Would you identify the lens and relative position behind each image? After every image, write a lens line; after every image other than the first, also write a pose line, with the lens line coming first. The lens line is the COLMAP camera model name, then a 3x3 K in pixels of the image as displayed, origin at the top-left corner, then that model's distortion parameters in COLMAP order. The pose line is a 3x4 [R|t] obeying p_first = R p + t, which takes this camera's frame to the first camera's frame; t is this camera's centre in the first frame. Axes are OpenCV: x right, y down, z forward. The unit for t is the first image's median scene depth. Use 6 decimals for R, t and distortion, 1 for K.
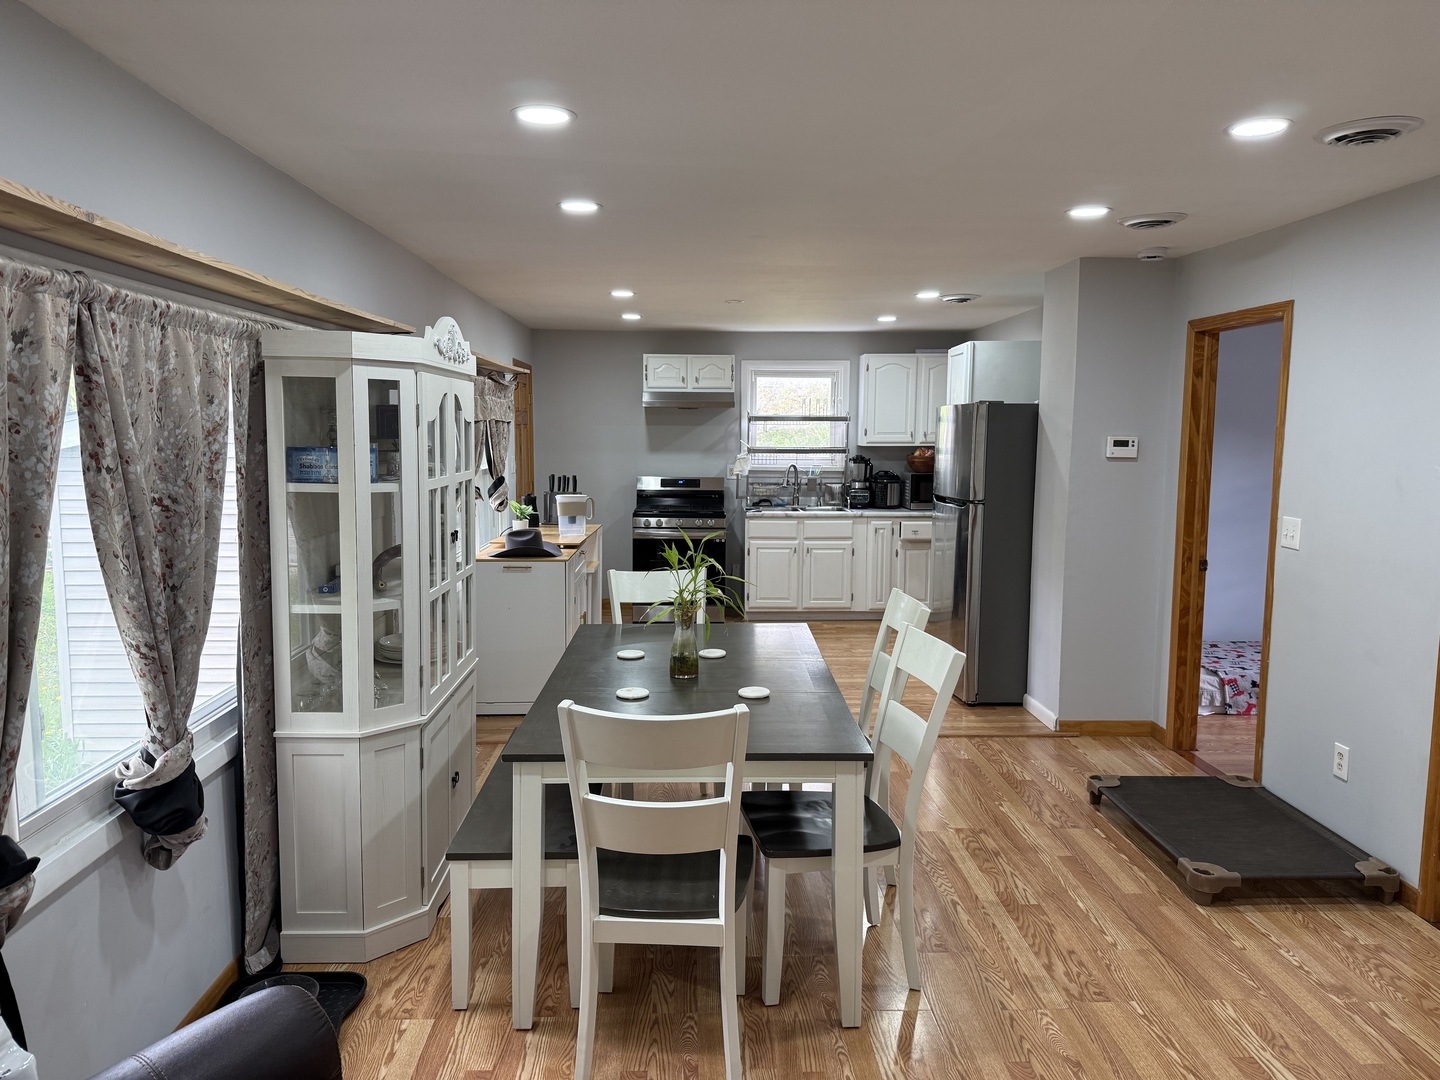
lens RADIAL K [[996.7, 0, 720.0], [0, 996.7, 540.0], [0, 0, 1]] dist [0.090389, -0.121525]
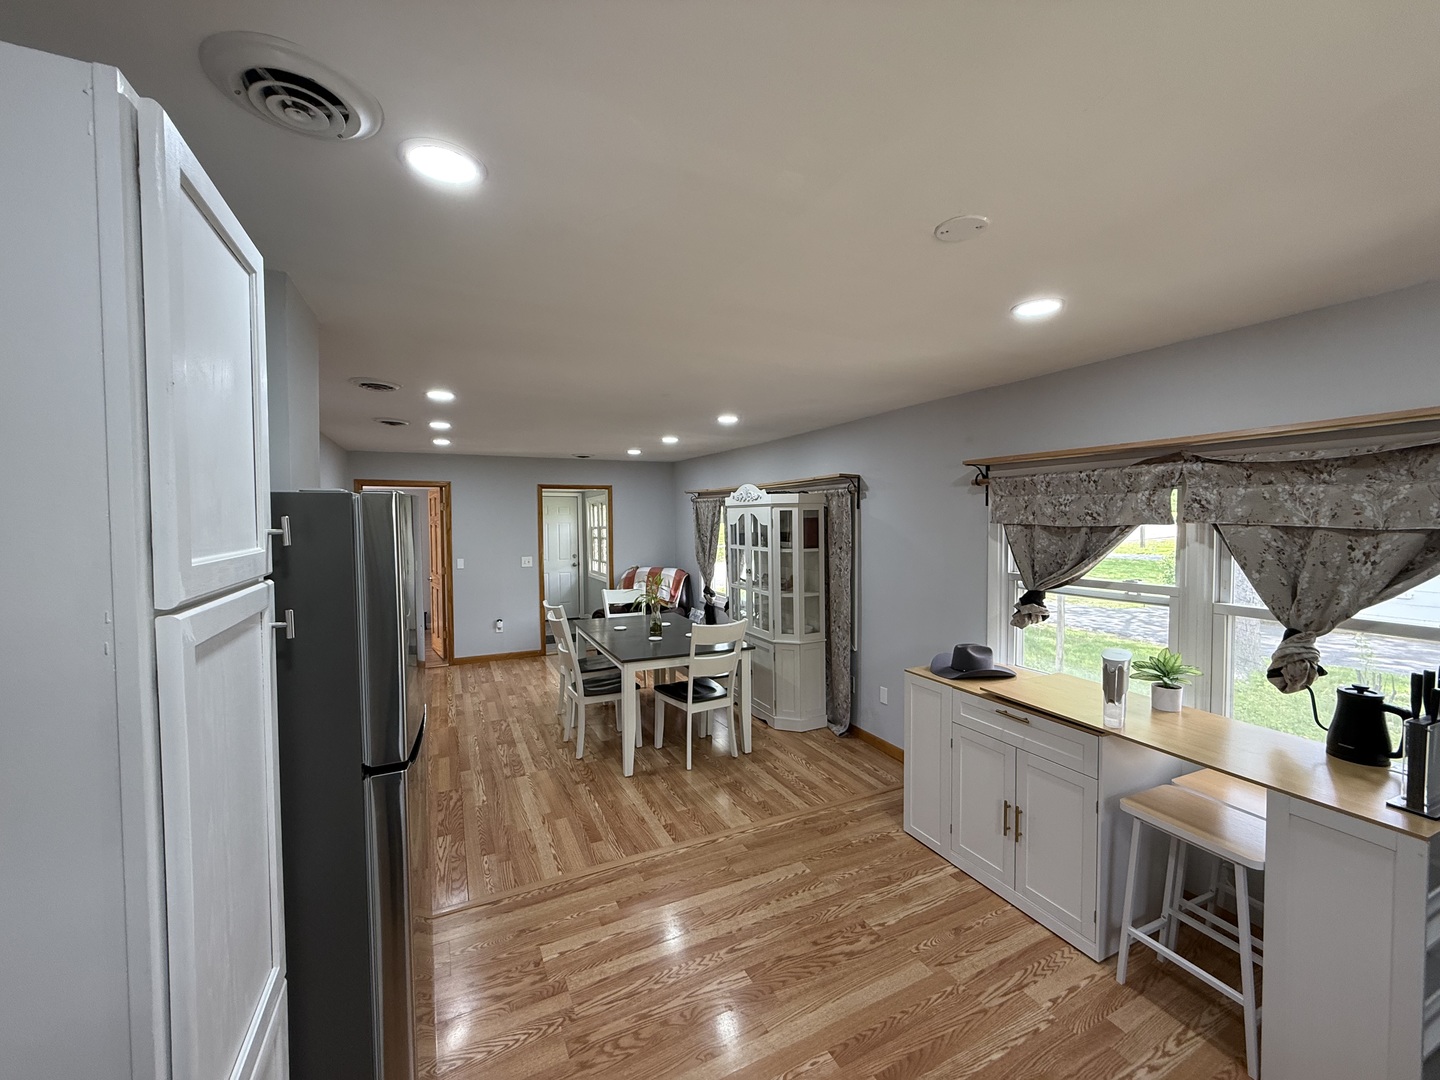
lens RADIAL K [[573.1, 0, 715.0], [0, 573.1, 535.5], [0, 0, 1]] dist [0.001164, 0.000013]
pose [[-0.918146, 0.010749, -0.396097, 0.197509], [-0.045206, 0.990264, 0.131660, -0.146343], [0.393655, 0.138789, -0.908721, 1.200220]]
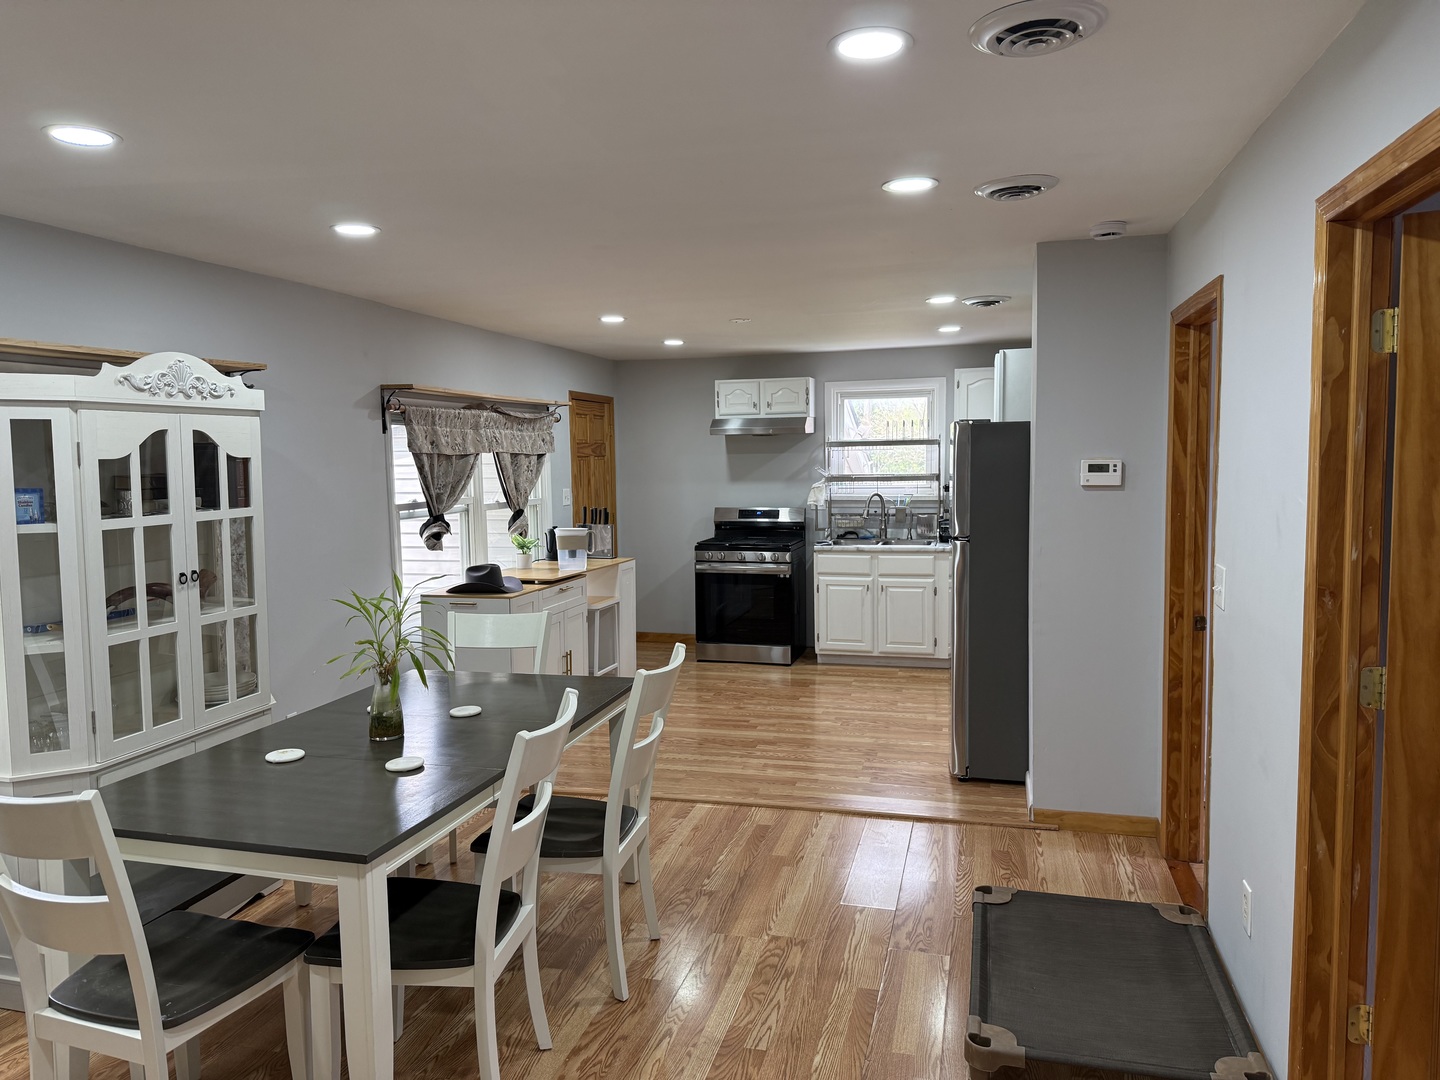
lens RADIAL K [[996.7, 0, 720.0], [0, 996.7, 540.0], [0, 0, 1]] dist [0.090389, -0.121525]
pose [[0.956371, 0.005000, -0.292111, 0.272584], [-0.012840, 0.999607, -0.024928, -0.011470], [0.291872, 0.027591, 0.956059, 0.115334]]
